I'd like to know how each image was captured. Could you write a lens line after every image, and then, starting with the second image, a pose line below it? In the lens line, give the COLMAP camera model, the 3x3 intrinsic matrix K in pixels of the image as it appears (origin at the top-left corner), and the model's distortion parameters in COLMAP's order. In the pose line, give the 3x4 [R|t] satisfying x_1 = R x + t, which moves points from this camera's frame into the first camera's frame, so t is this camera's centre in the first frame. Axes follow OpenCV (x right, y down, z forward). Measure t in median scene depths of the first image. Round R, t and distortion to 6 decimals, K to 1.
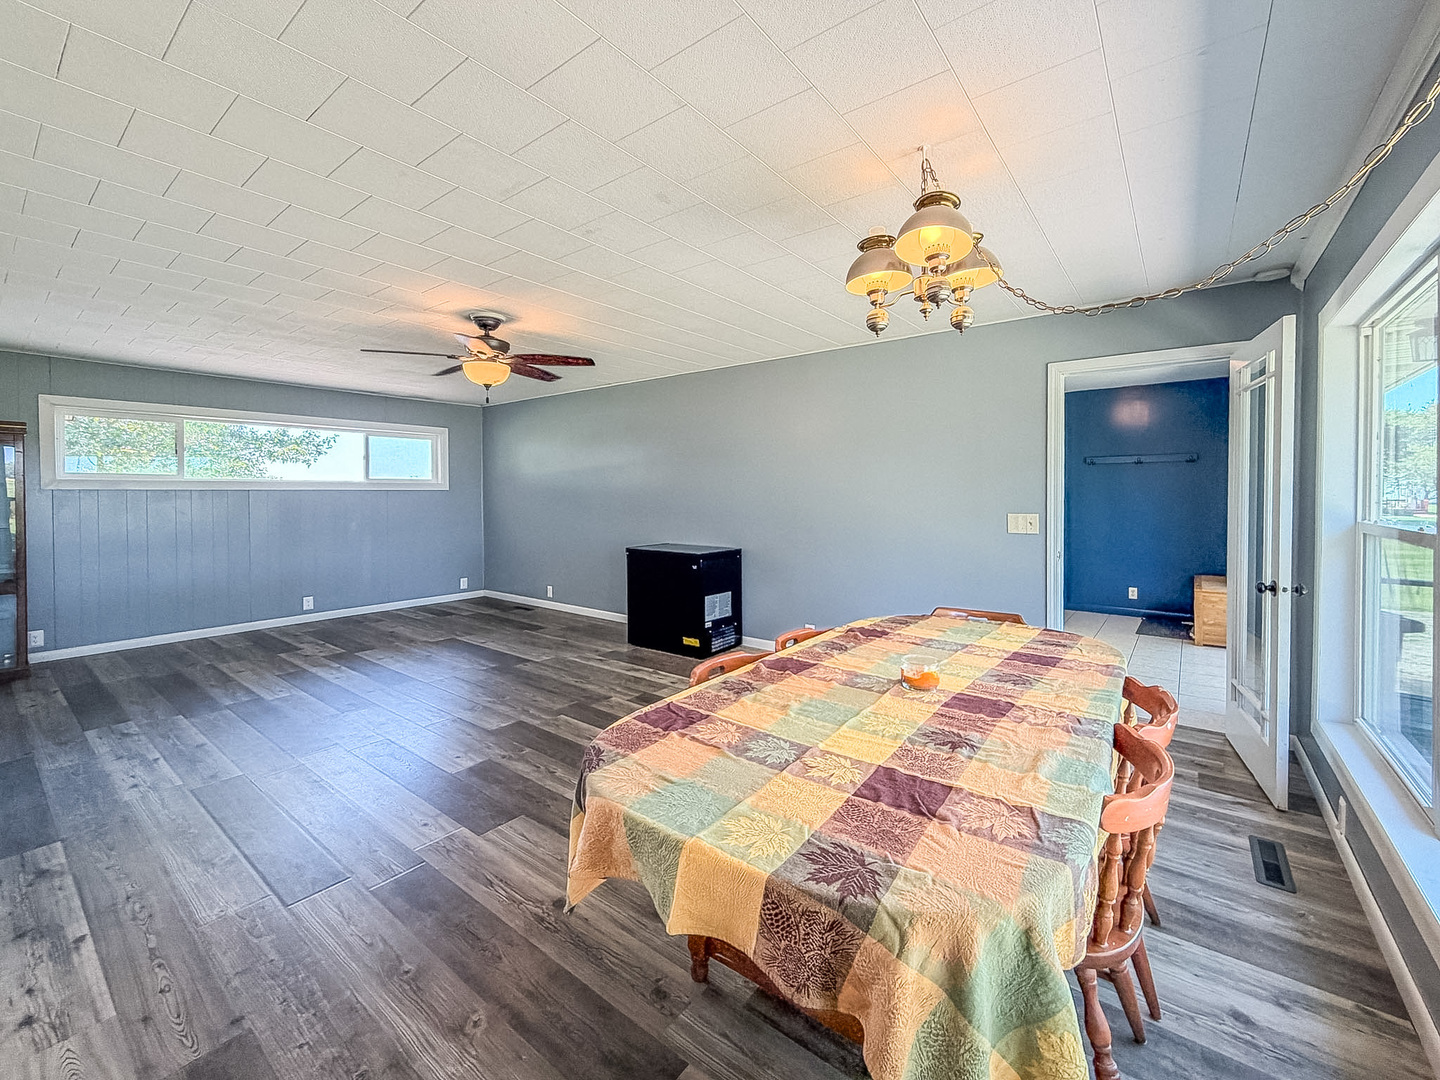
lens RADIAL K [[595.5, 0, 722.6], [0, 595.5, 487.0], [0, 0, 1]] dist [0.000921, 0.000217]
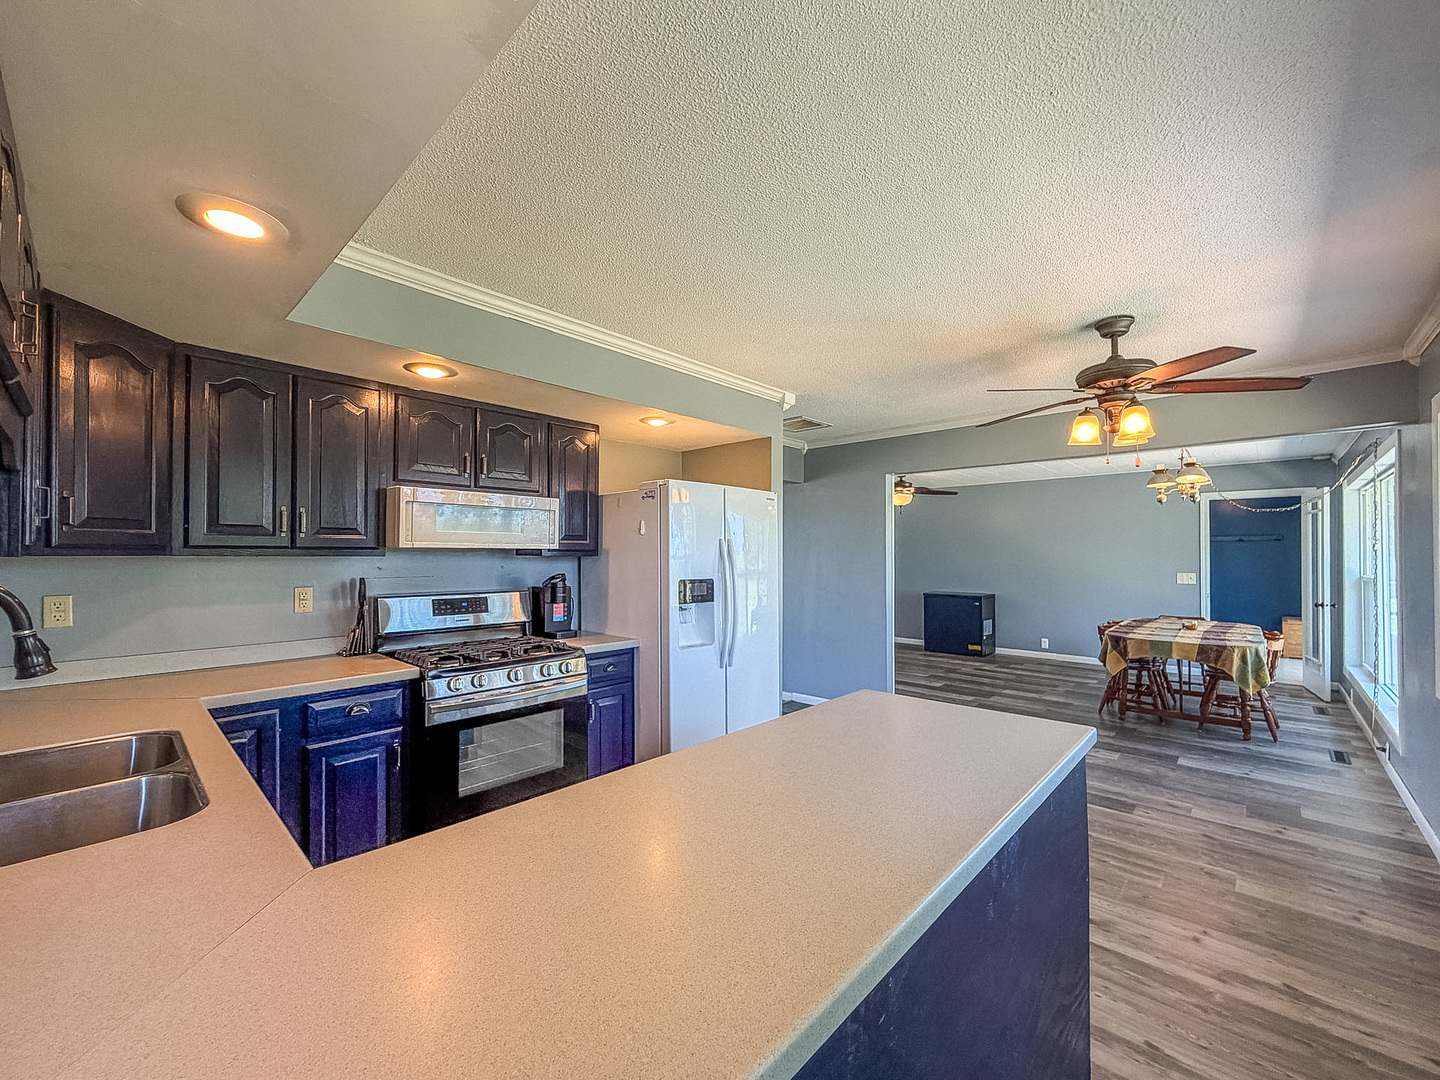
lens RADIAL K [[581.1, 0, 747.3], [0, 581.1, 543.1], [0, 0, 1]] dist [0.001209, 0.000179]
pose [[0.997967, -0.002834, -0.063676, -1.098968], [0.001859, 0.999880, -0.015366, -0.034989], [0.063711, 0.015216, 0.997852, -1.329756]]
